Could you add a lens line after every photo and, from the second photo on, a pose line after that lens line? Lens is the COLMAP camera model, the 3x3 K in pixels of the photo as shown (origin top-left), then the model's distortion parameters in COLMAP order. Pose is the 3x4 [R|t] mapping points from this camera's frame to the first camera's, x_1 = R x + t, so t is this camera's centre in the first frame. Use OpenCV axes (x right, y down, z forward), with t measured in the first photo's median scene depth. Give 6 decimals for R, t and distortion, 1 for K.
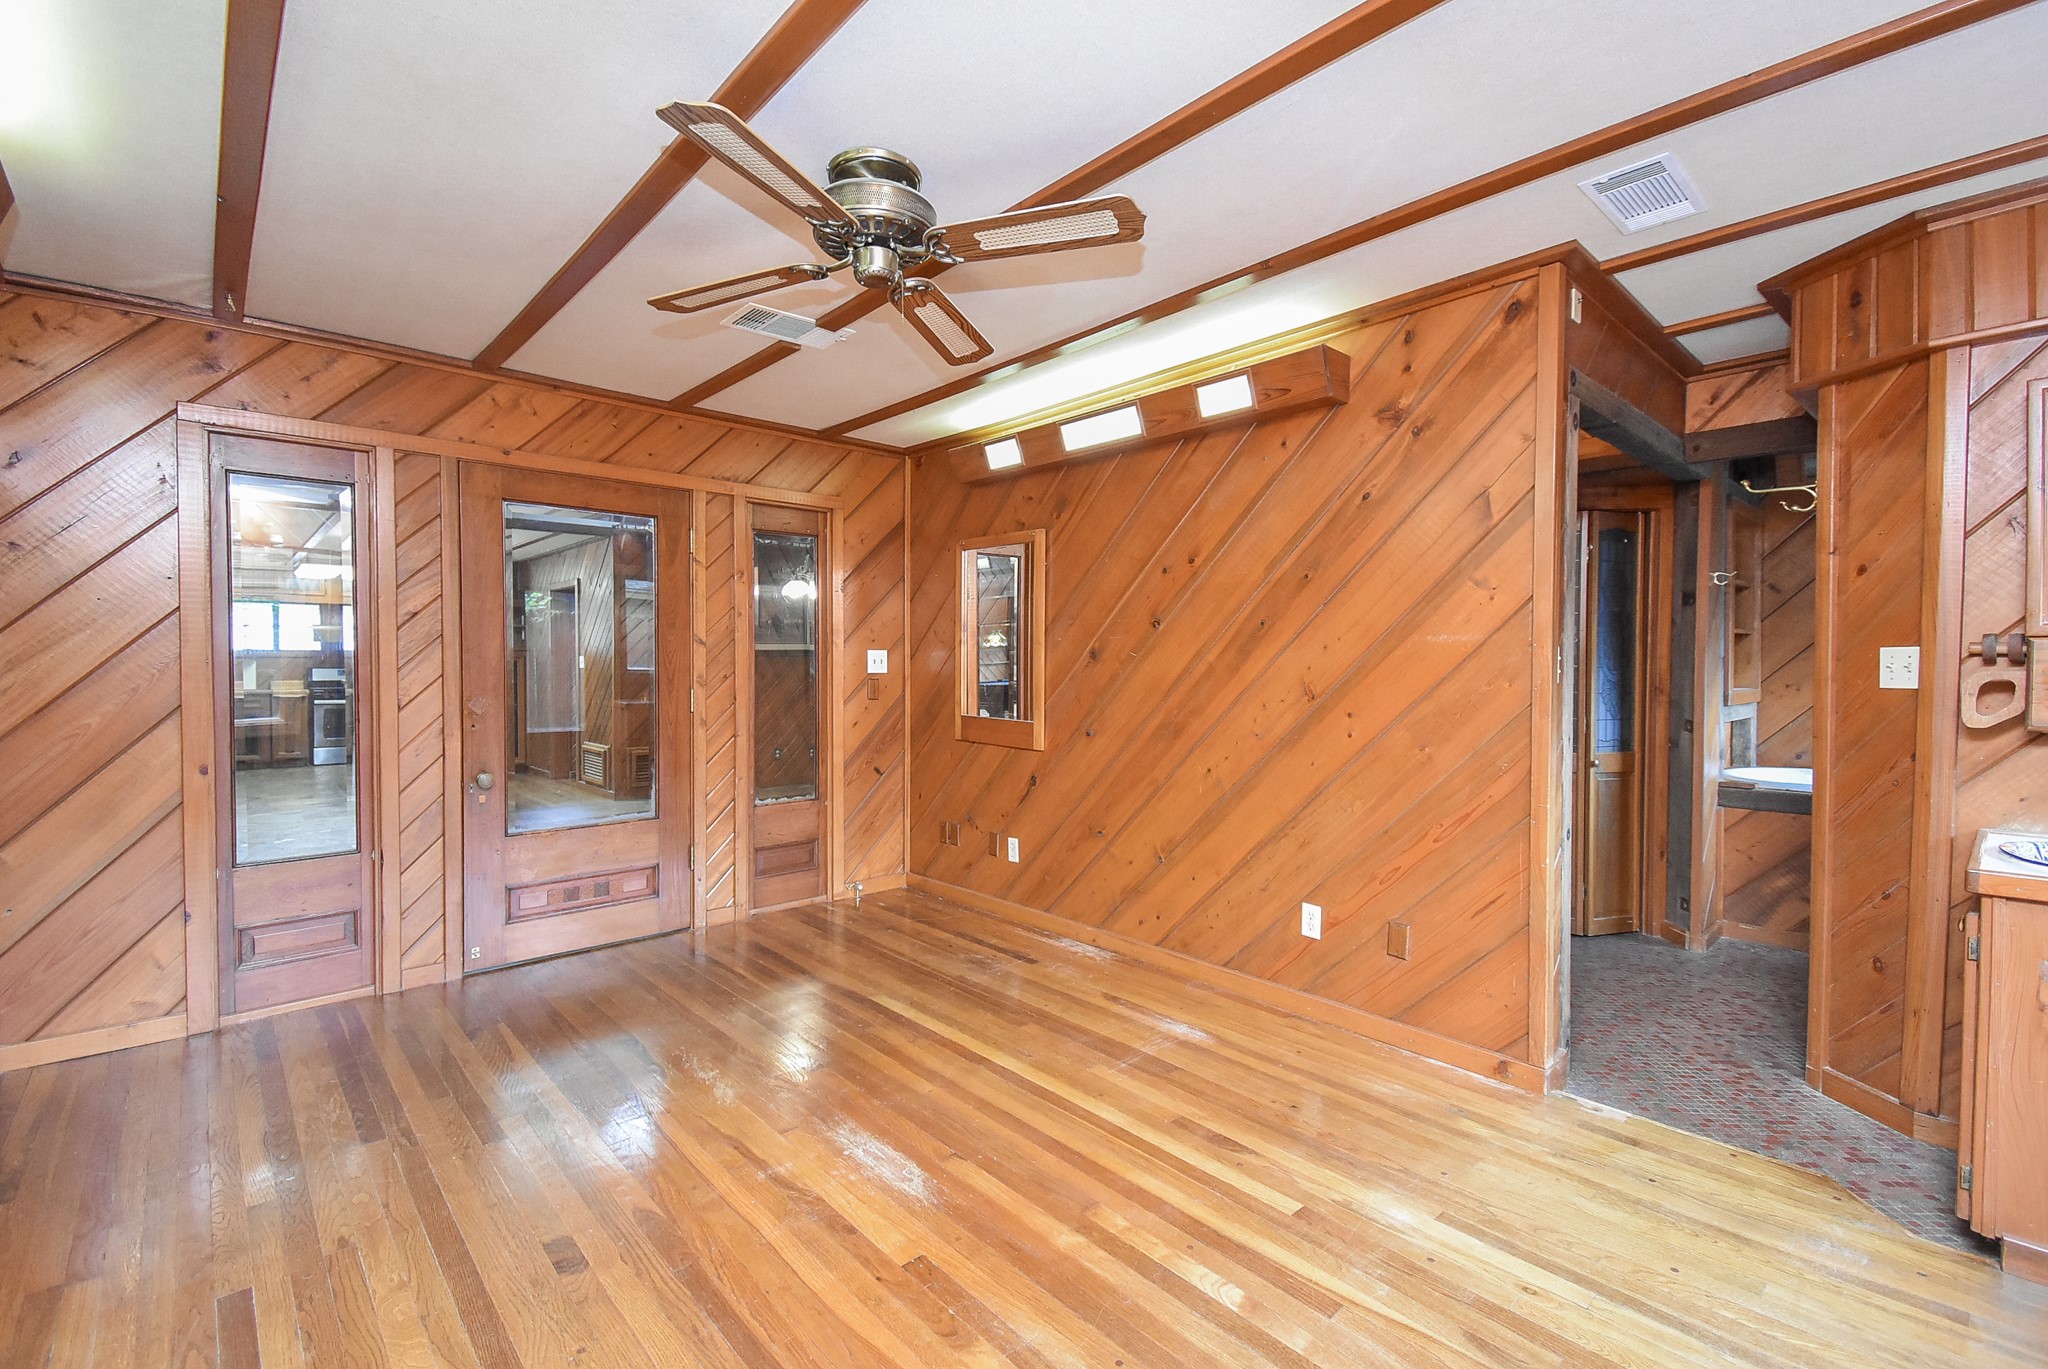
lens RADIAL K [[864.0, 0, 1024.0], [0, 864.0, 684.5], [0, 0, 1]] dist [-0.000081, -0.000049]
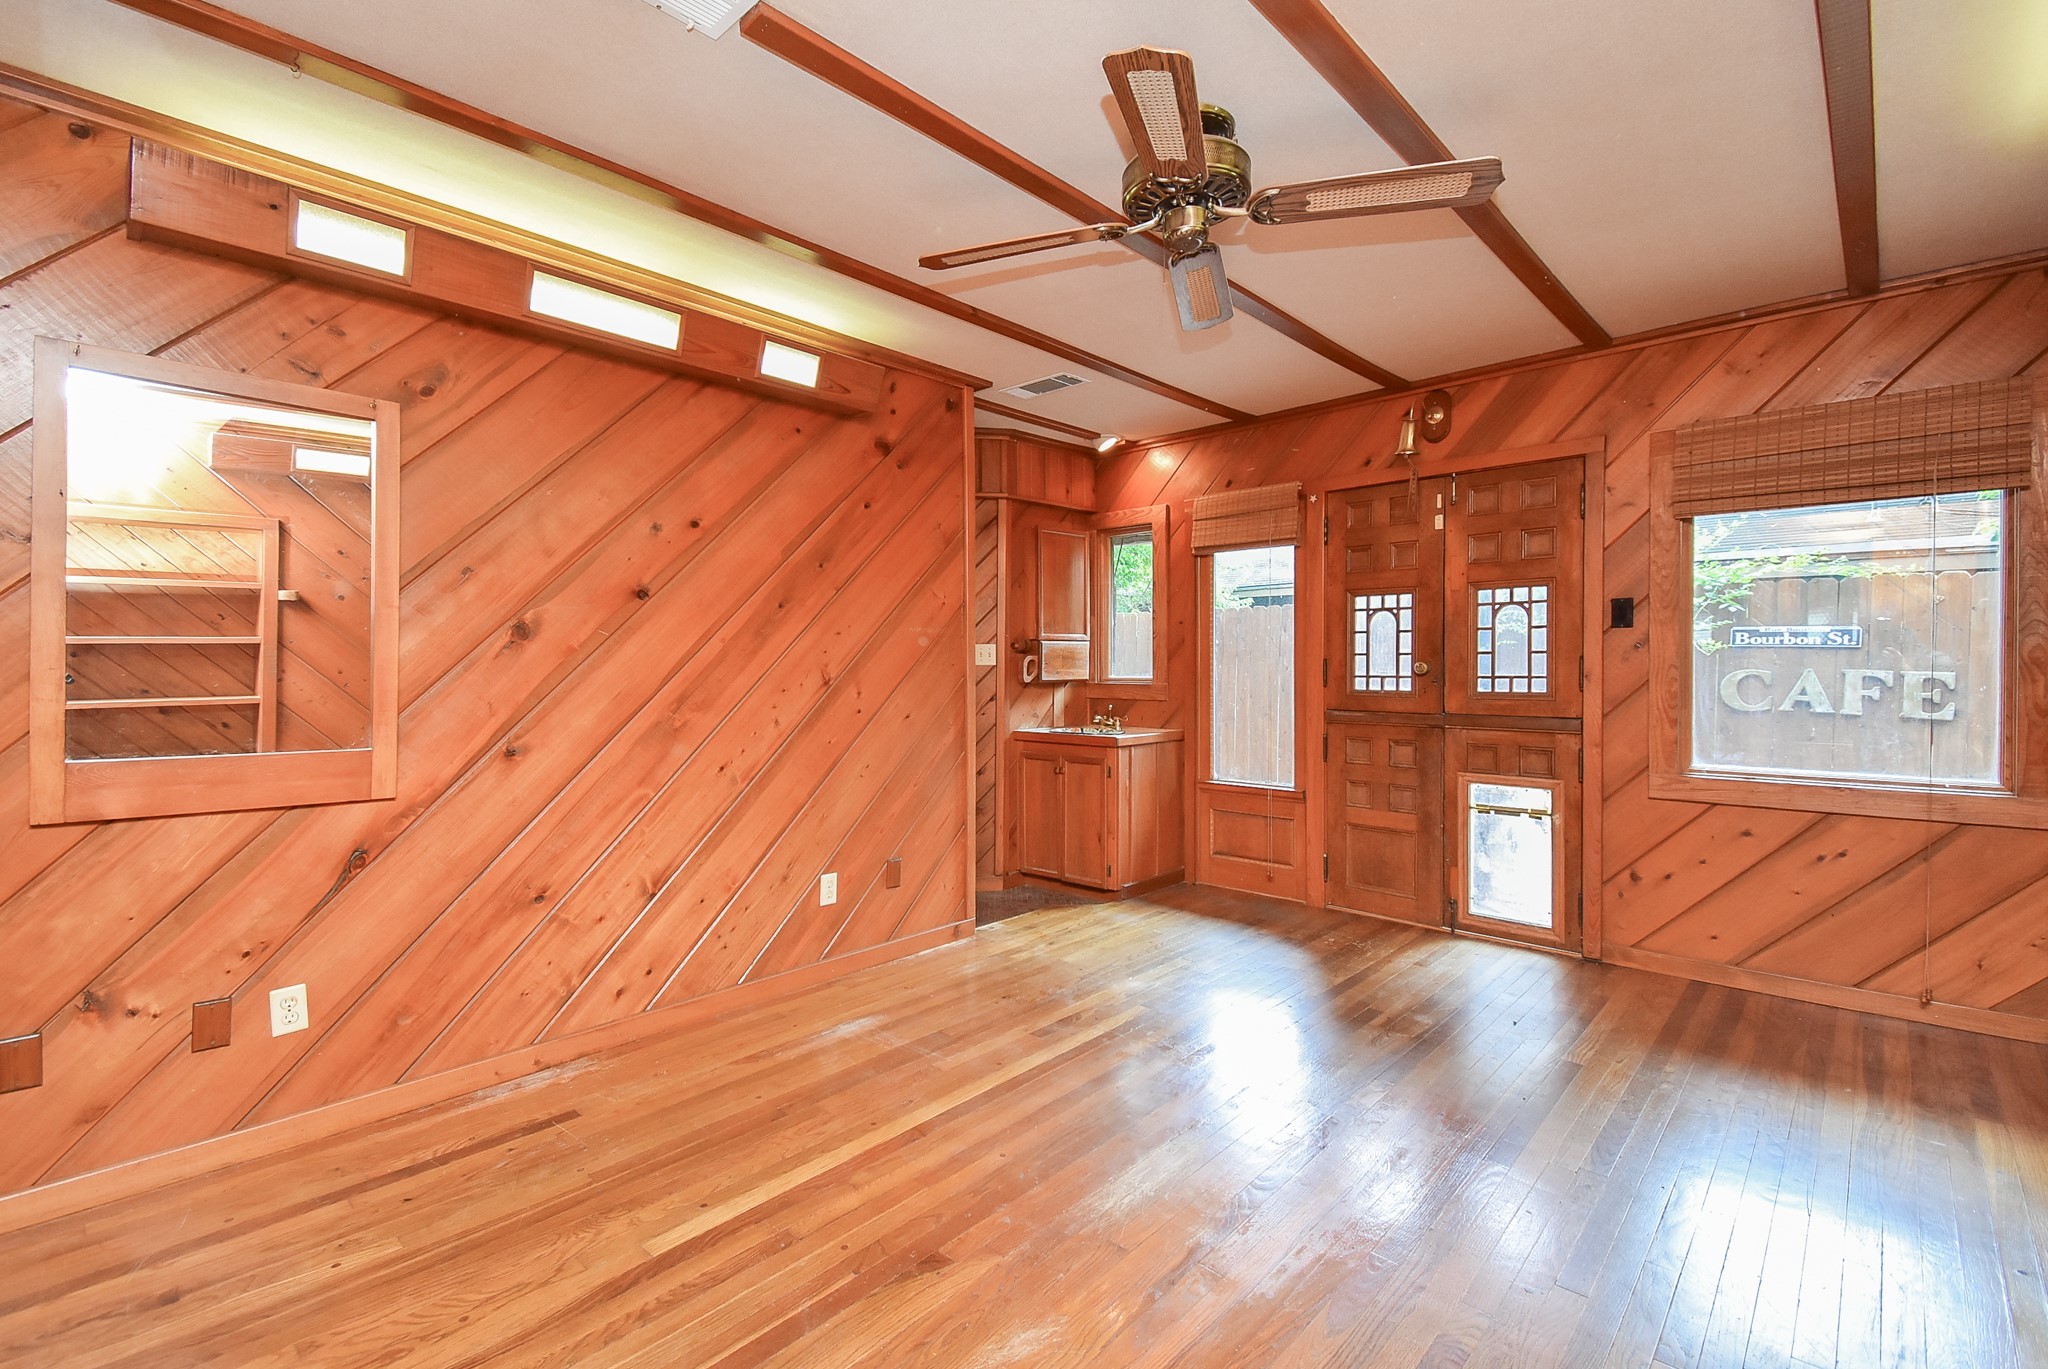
lens RADIAL K [[904.4, 0, 1010.2], [0, 904.4, 681.5], [0, 0, 1]] dist [0.053209, -0.028697]
pose [[-0.077197, -0.028113, 0.996619, -0.909197], [0.014851, 0.999459, 0.029343, -0.015406], [-0.996905, 0.017066, -0.076738, 0.972377]]
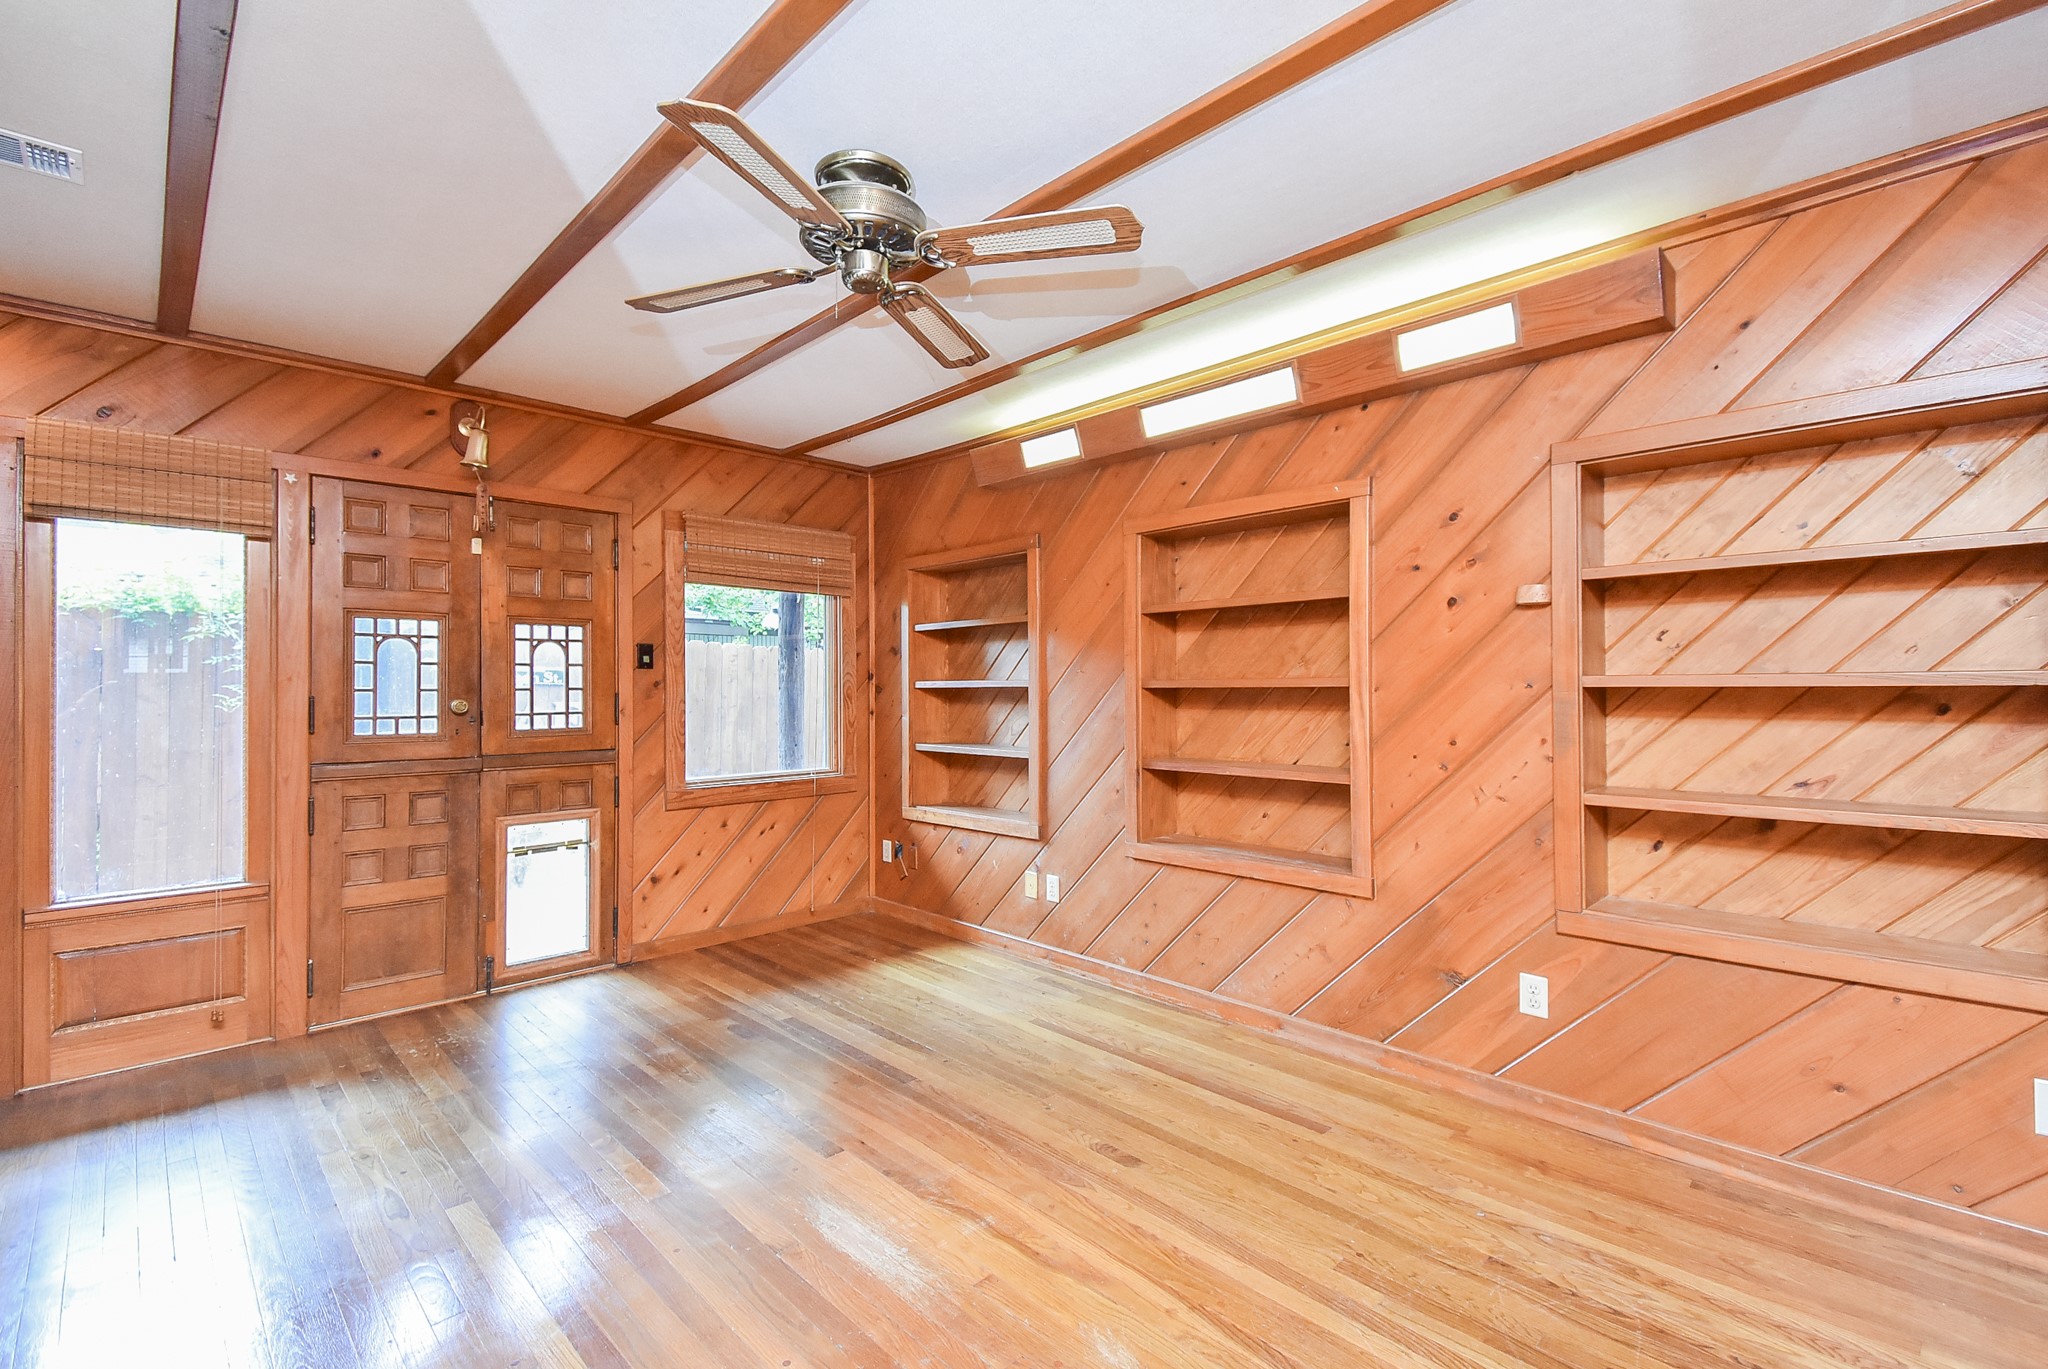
lens RADIAL K [[904.4, 0, 1010.2], [0, 904.4, 681.5], [0, 0, 1]] dist [0.053209, -0.028697]
pose [[-0.999848, 0.004241, -0.016924, -0.239250], [0.004248, 0.999991, -0.000389, -0.015524], [0.016922, -0.000460, -0.999857, 1.541249]]
